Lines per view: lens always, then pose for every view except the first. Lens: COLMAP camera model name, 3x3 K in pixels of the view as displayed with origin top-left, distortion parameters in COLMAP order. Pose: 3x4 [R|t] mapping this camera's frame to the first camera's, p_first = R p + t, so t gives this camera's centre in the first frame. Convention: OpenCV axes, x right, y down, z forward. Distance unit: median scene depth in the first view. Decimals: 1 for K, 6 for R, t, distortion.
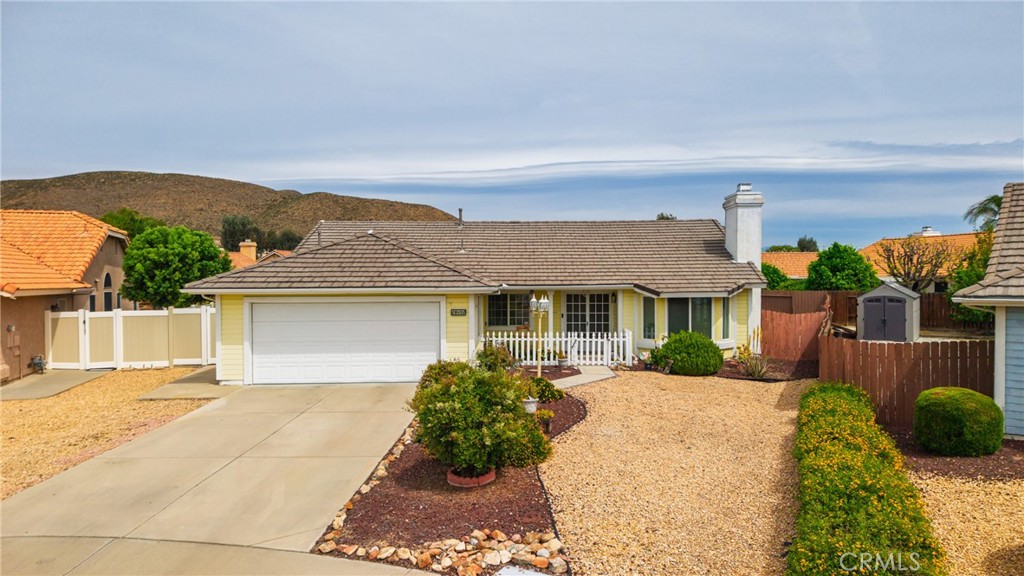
lens RADIAL K [[692.4, 0, 512.0], [0, 692.4, 288.0], [0, 0, 1]] dist [0.066285, -0.074090]
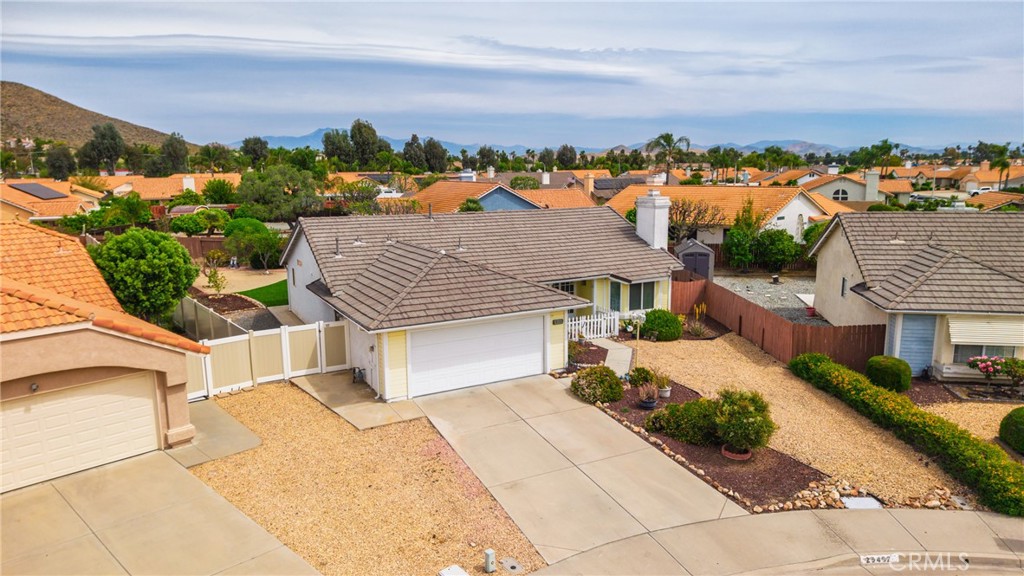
lens RADIAL K [[692.4, 0, 512.0], [0, 692.4, 288.0], [0, 0, 1]] dist [0.066285, -0.074090]
pose [[0.881052, -0.089431, 0.464489, -0.622203], [0.016627, 0.987213, 0.158536, -0.196097], [-0.472727, -0.131956, 0.871273, -0.092354]]
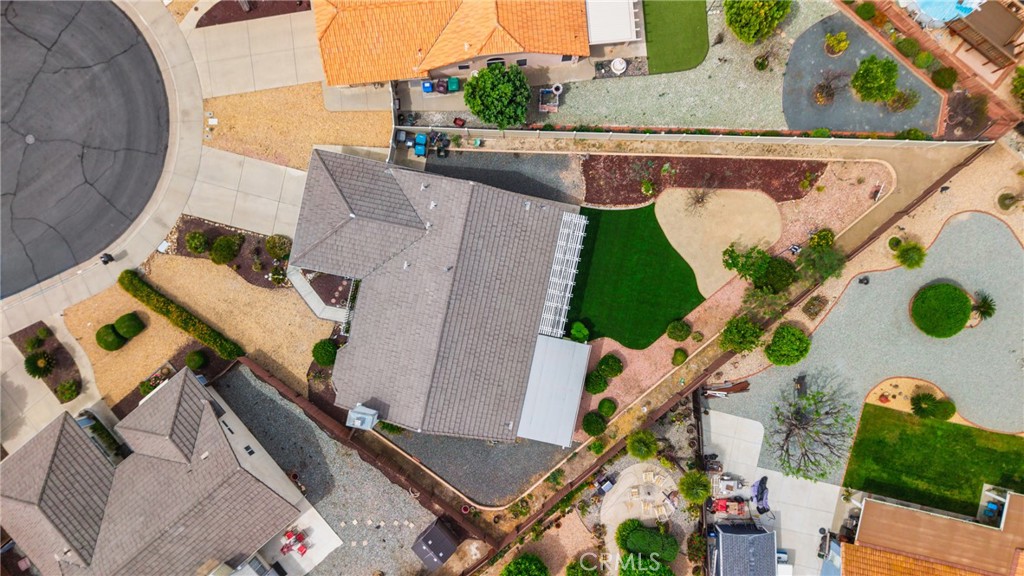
lens RADIAL K [[692.4, 0, 512.0], [0, 692.4, 288.0], [0, 0, 1]] dist [0.066285, -0.074090]
pose [[-0.190756, 0.981556, 0.012614, -0.102716], [-0.006203, -0.014055, 0.999882, -2.099494], [0.981618, 0.190655, 0.008769, 1.433757]]
